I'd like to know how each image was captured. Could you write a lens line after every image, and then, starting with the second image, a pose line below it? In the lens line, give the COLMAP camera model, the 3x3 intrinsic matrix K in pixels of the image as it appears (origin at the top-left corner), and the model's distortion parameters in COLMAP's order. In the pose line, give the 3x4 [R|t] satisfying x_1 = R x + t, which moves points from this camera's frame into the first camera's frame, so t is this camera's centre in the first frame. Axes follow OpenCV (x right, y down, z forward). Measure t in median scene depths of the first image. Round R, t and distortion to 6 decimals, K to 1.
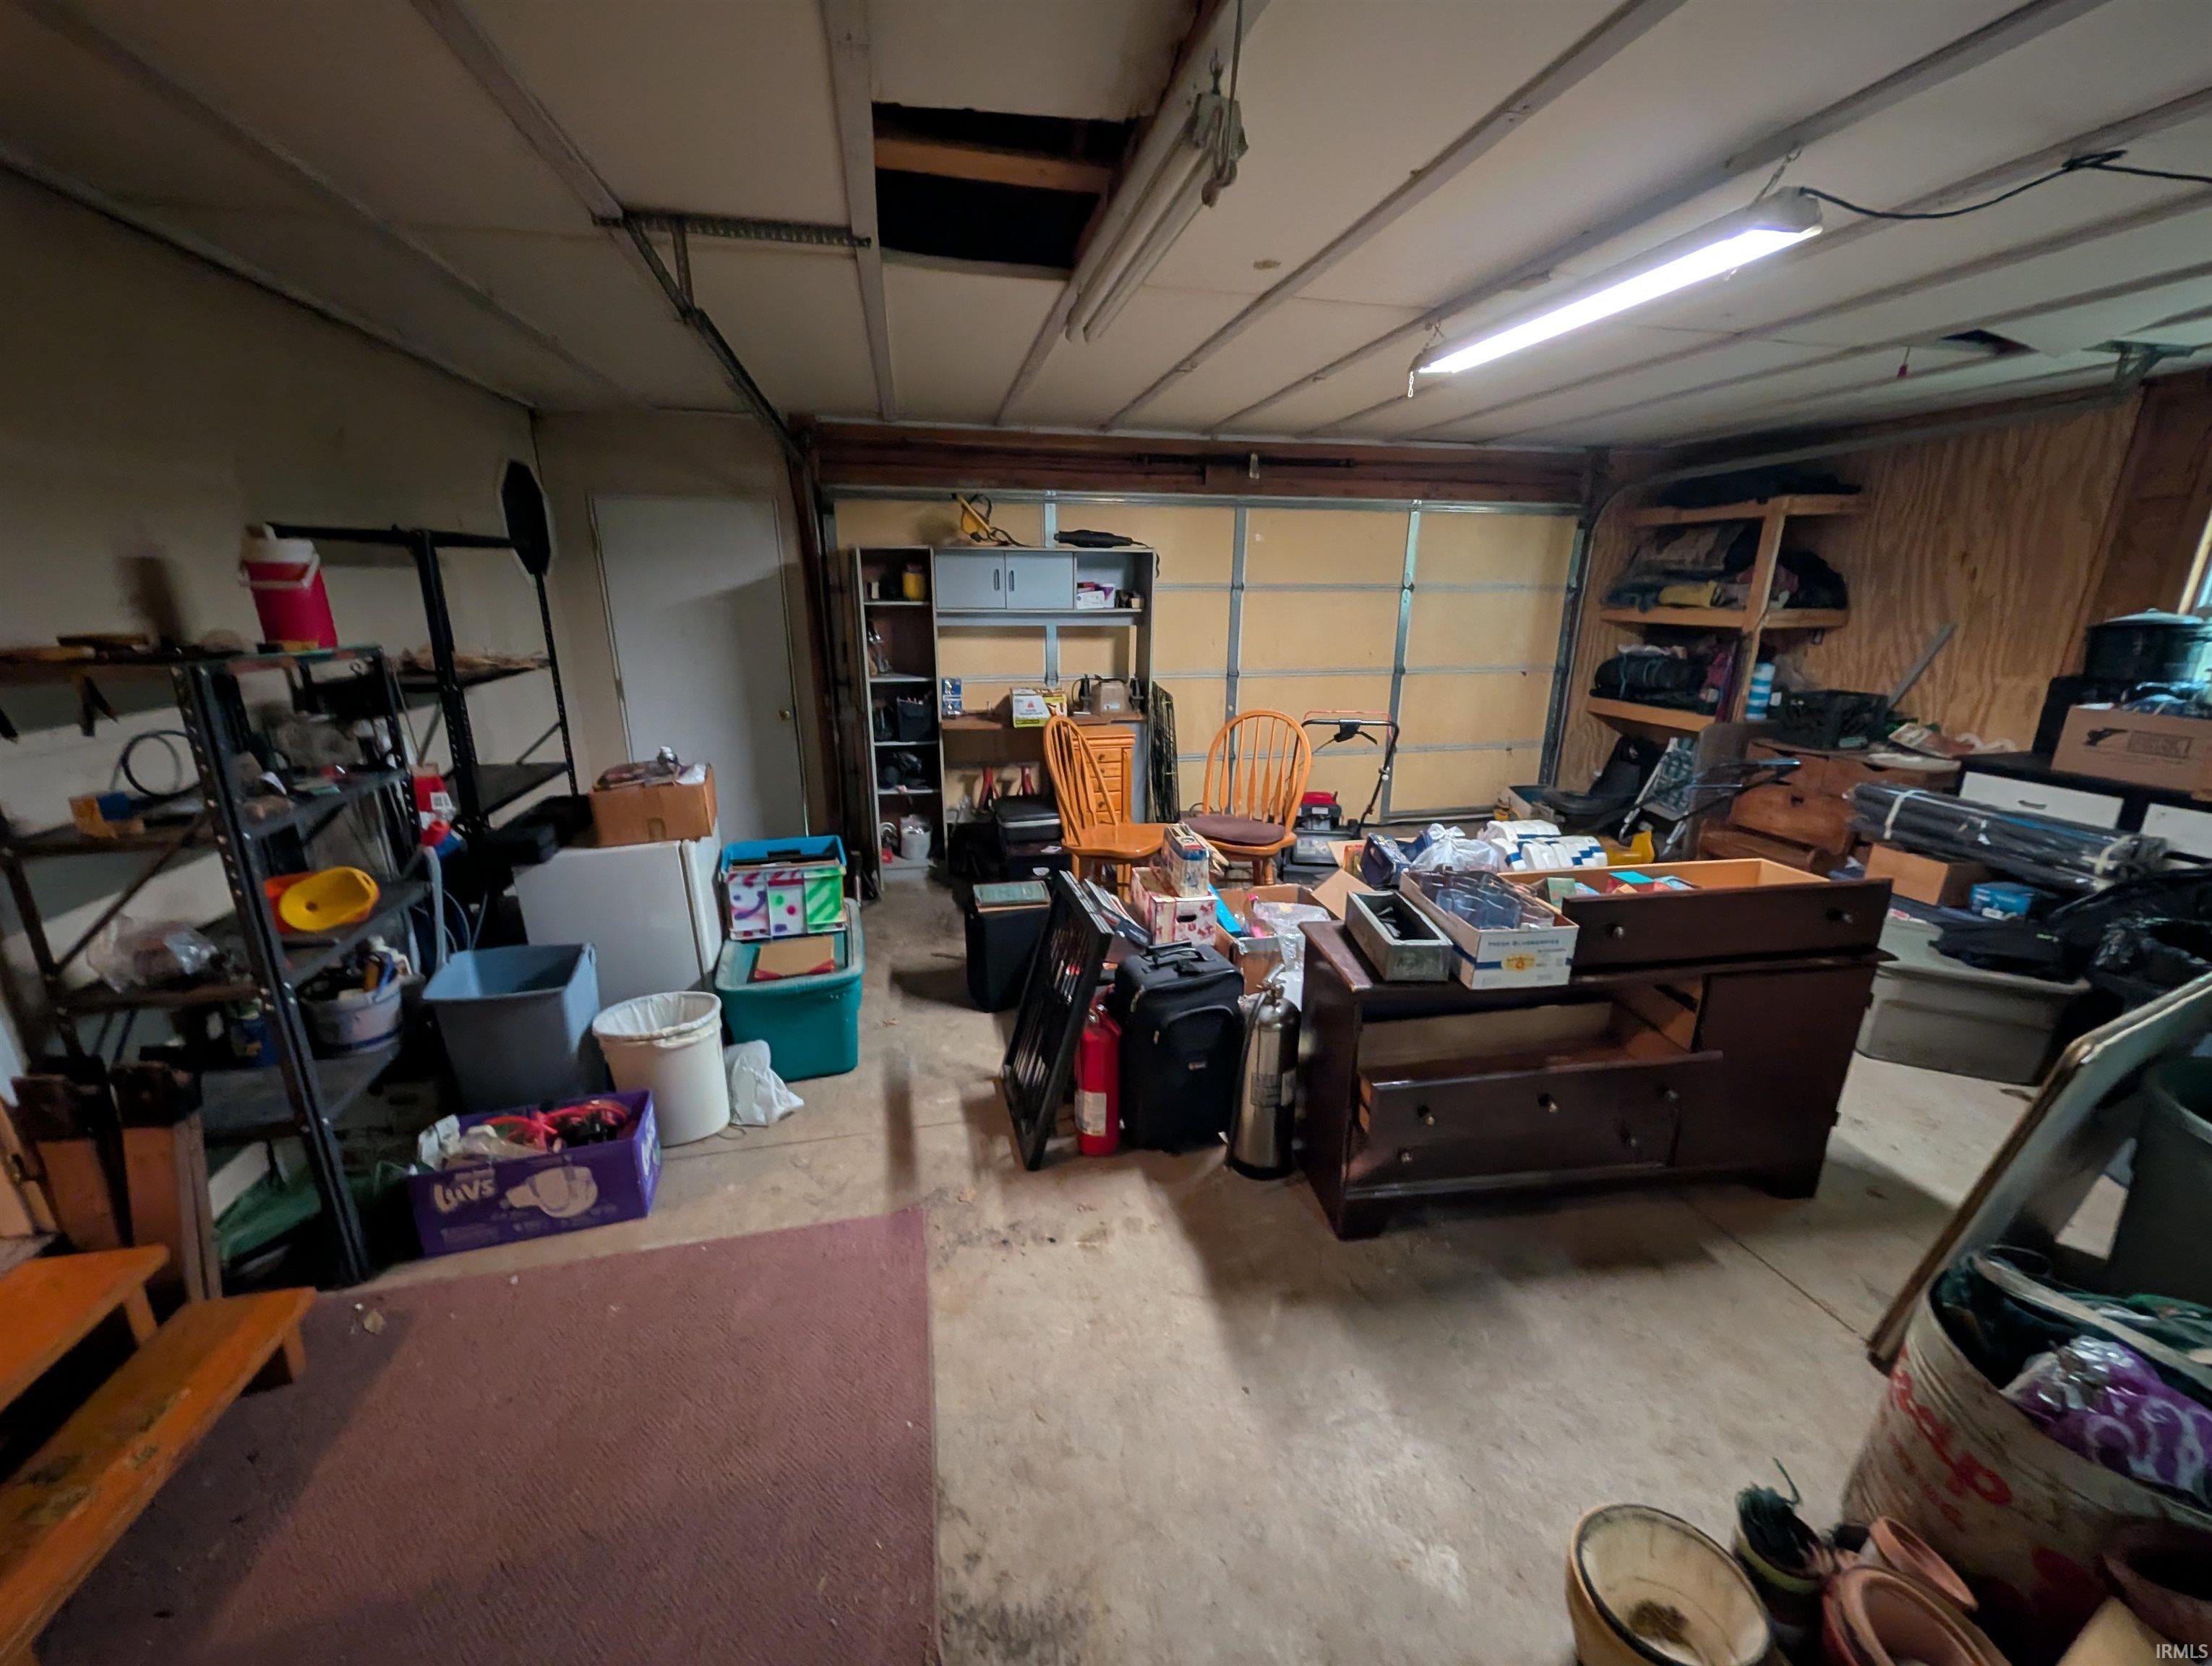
lens RADIAL K [[848.0, 0, 1102.9], [0, 848.0, 833.6], [0, 0, 1]] dist [0.000927, -0.000113]
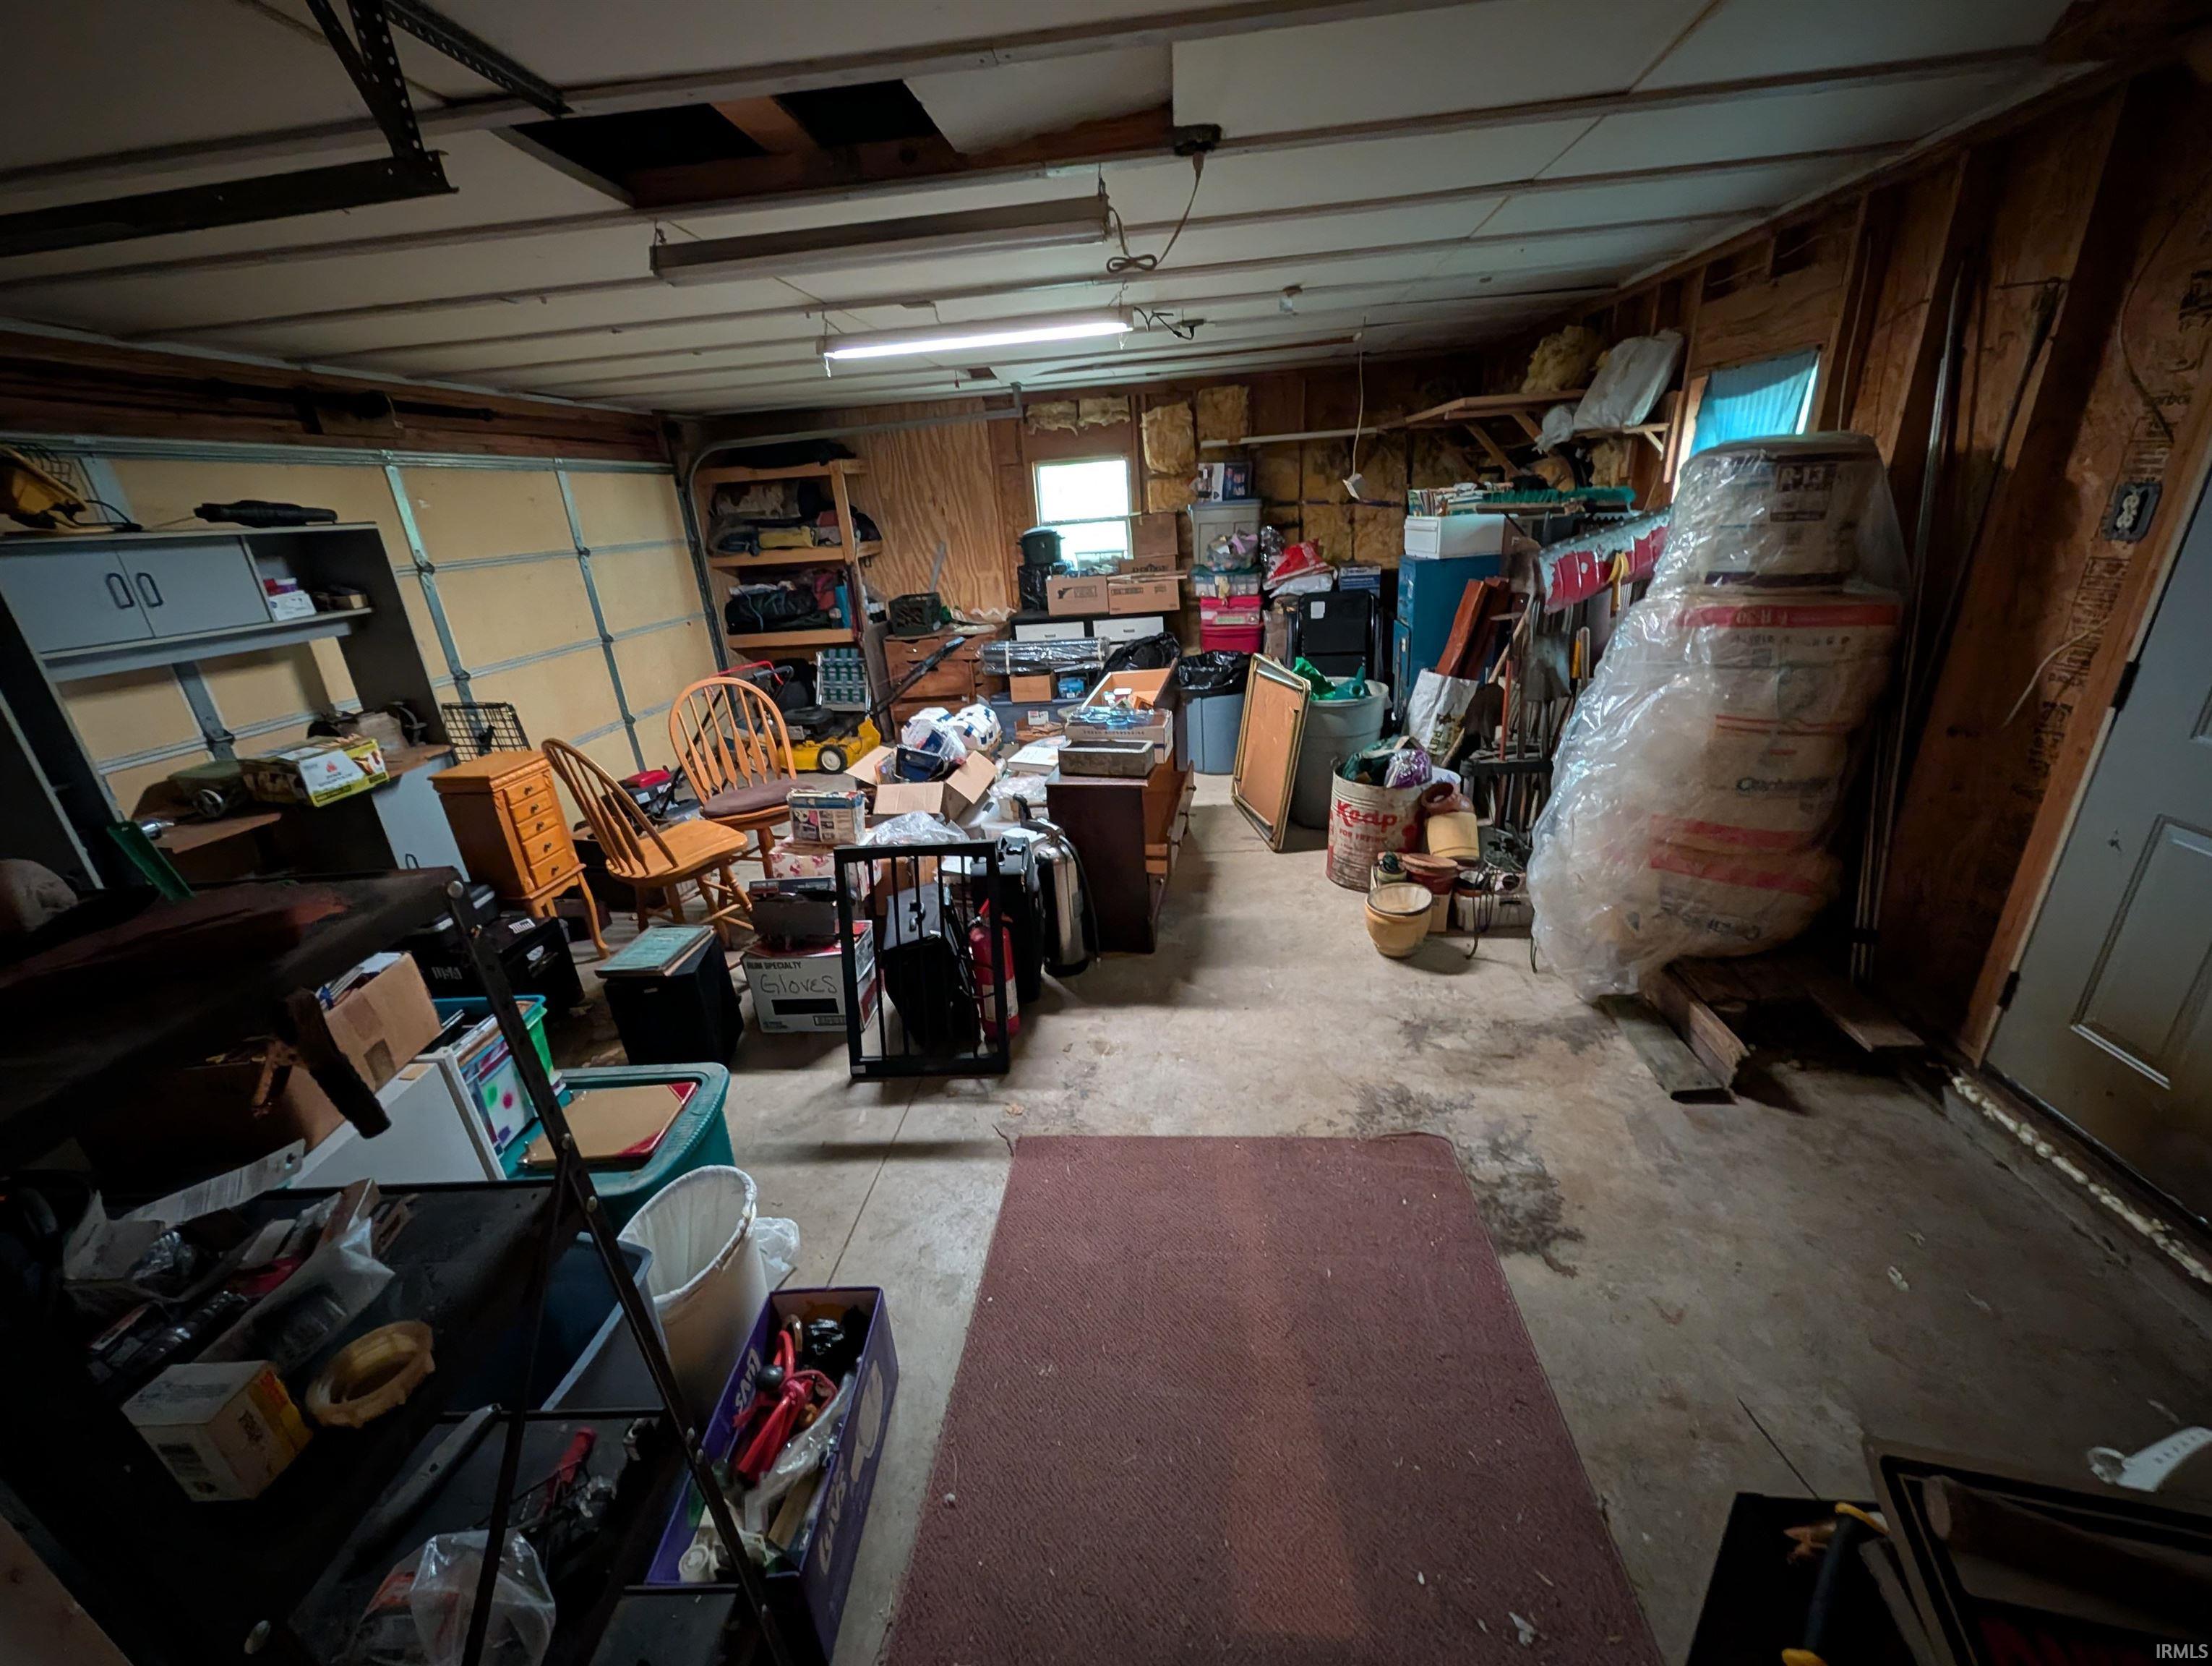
lens RADIAL K [[848.0, 0, 1102.9], [0, 848.0, 833.6], [0, 0, 1]] dist [0.000927, -0.000113]
pose [[0.305995, -0.373971, 0.875507, -0.495042], [0.332426, 0.903706, 0.269831, -0.081486], [-0.892110, 0.208475, 0.400848, 0.198372]]
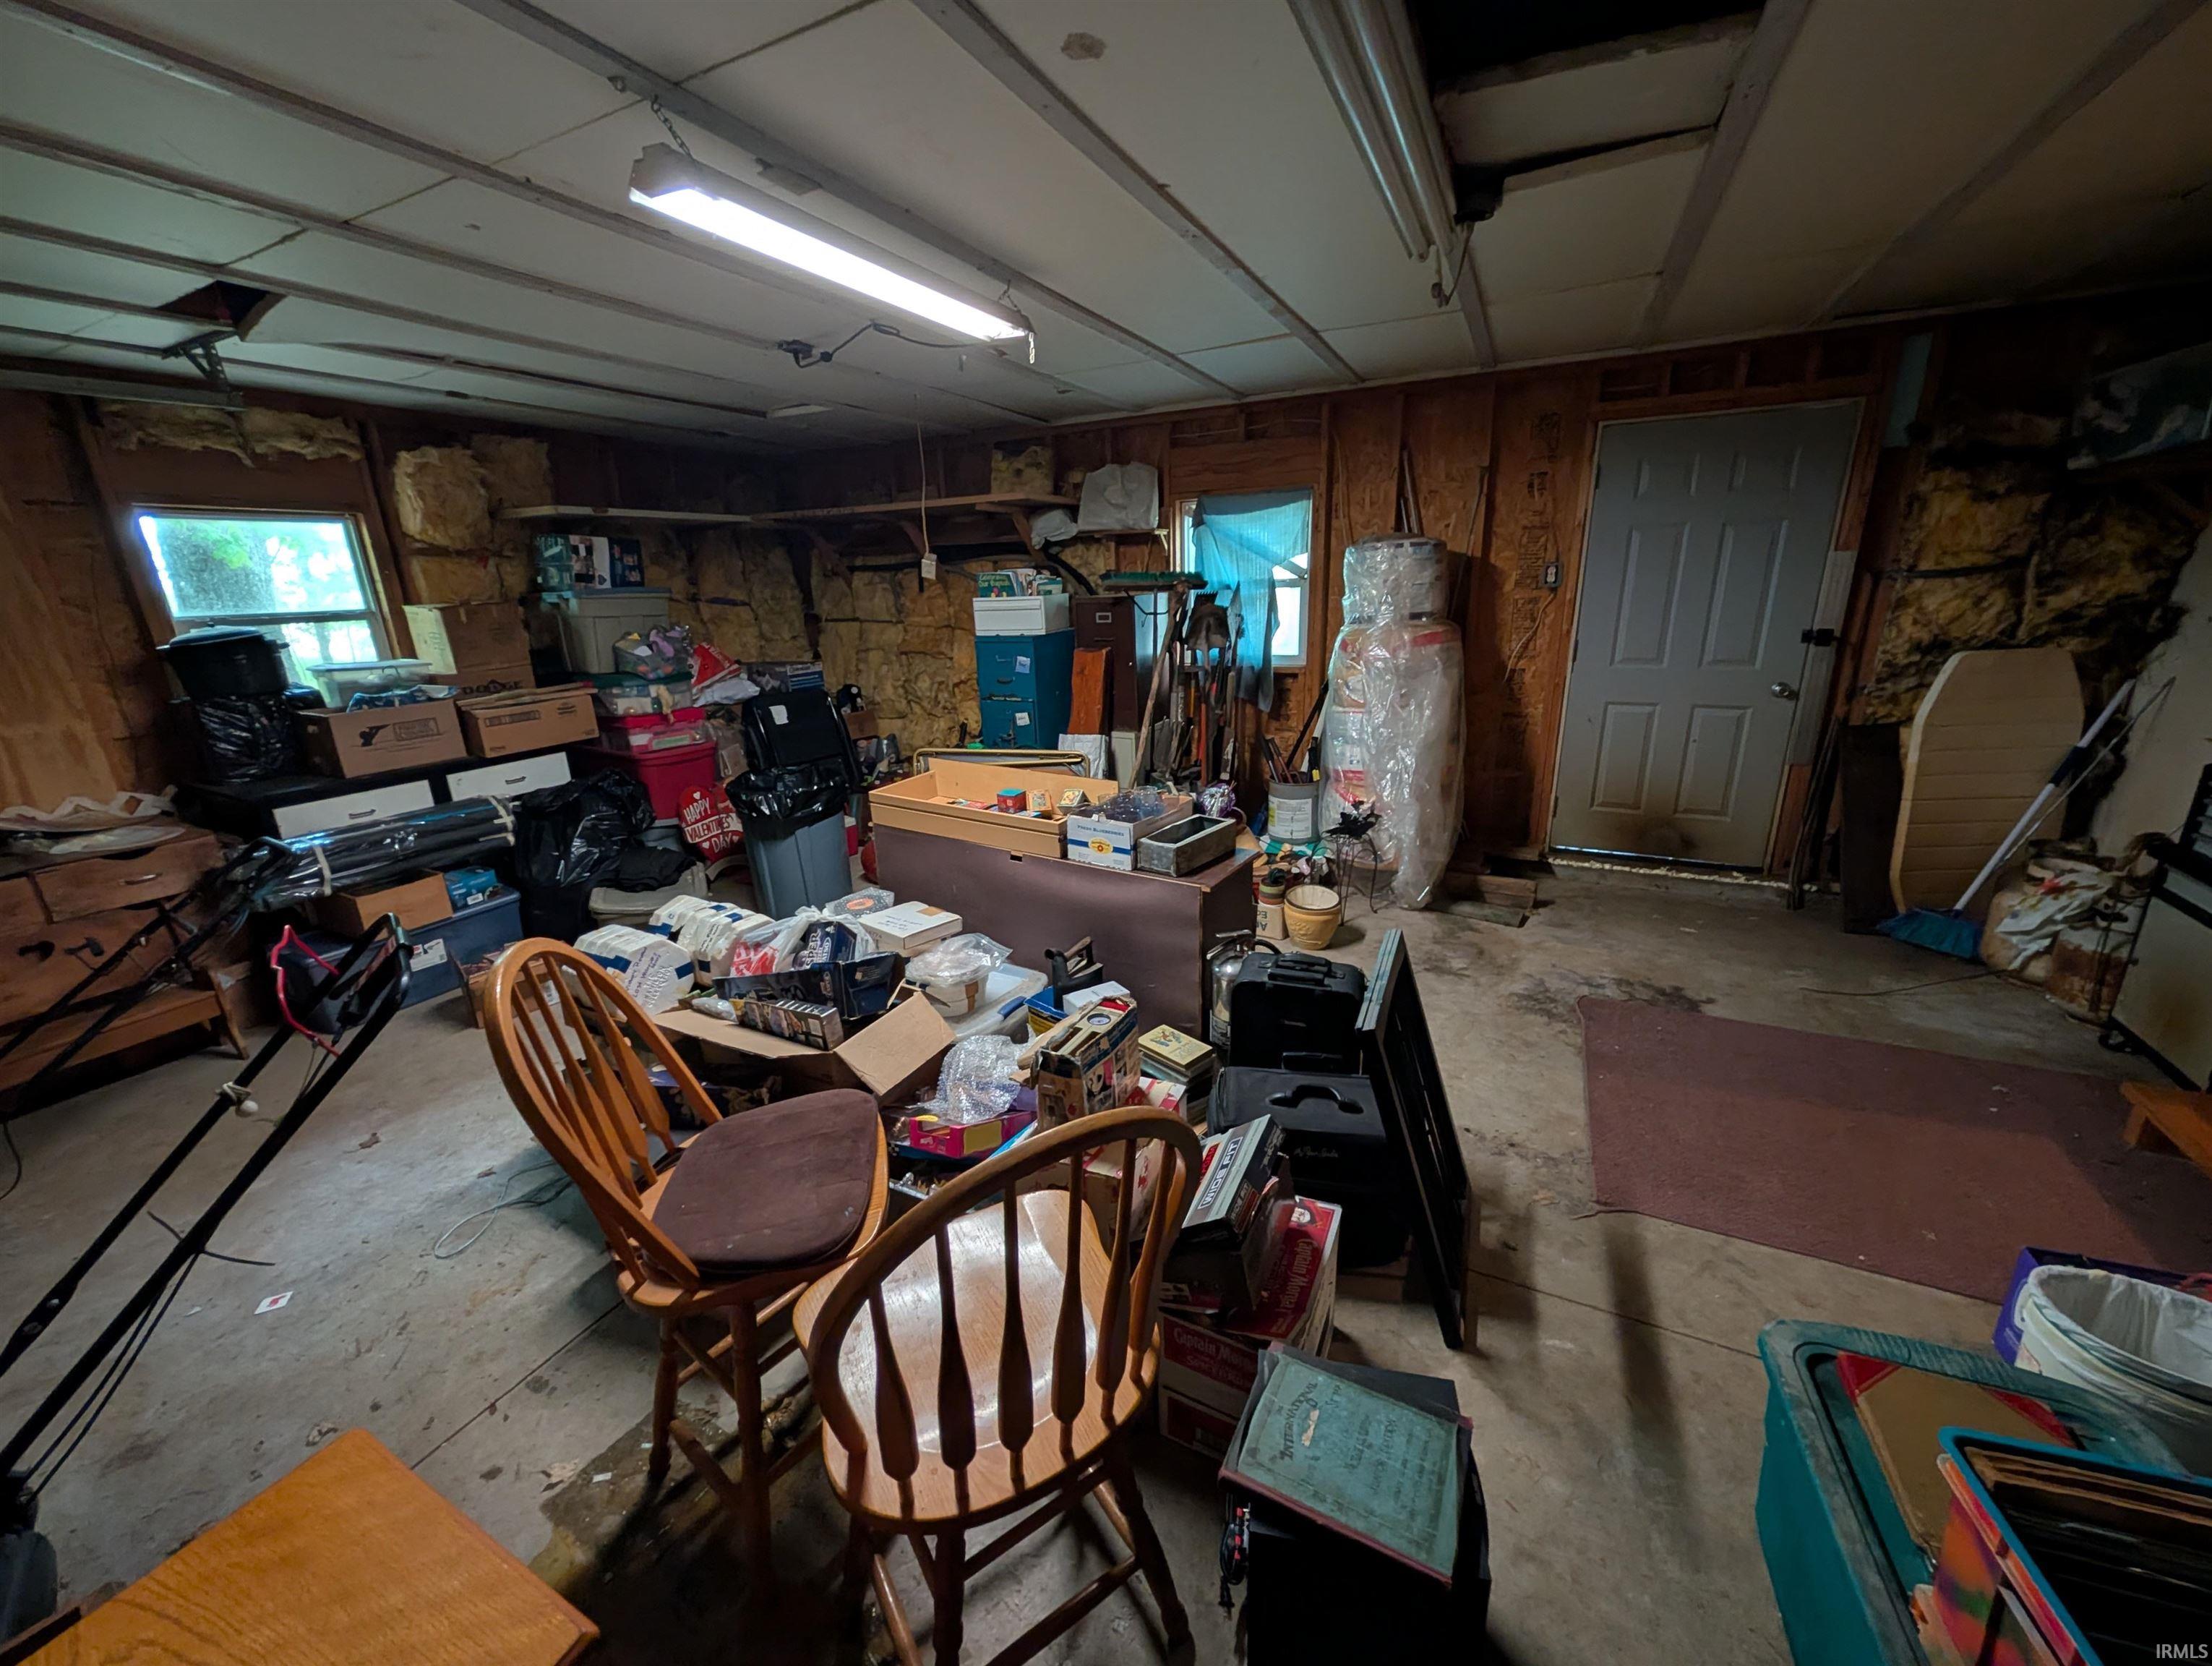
lens RADIAL K [[851.5, 0, 1103.0], [0, 851.5, 830.2], [0, 0, 1]] dist [0.000124, 0.000160]
pose [[-0.774051, -0.158238, 0.613030, -0.153525], [0.207621, 0.851278, 0.481891, -0.249349], [-0.598112, 0.500286, -0.626080, 0.871931]]
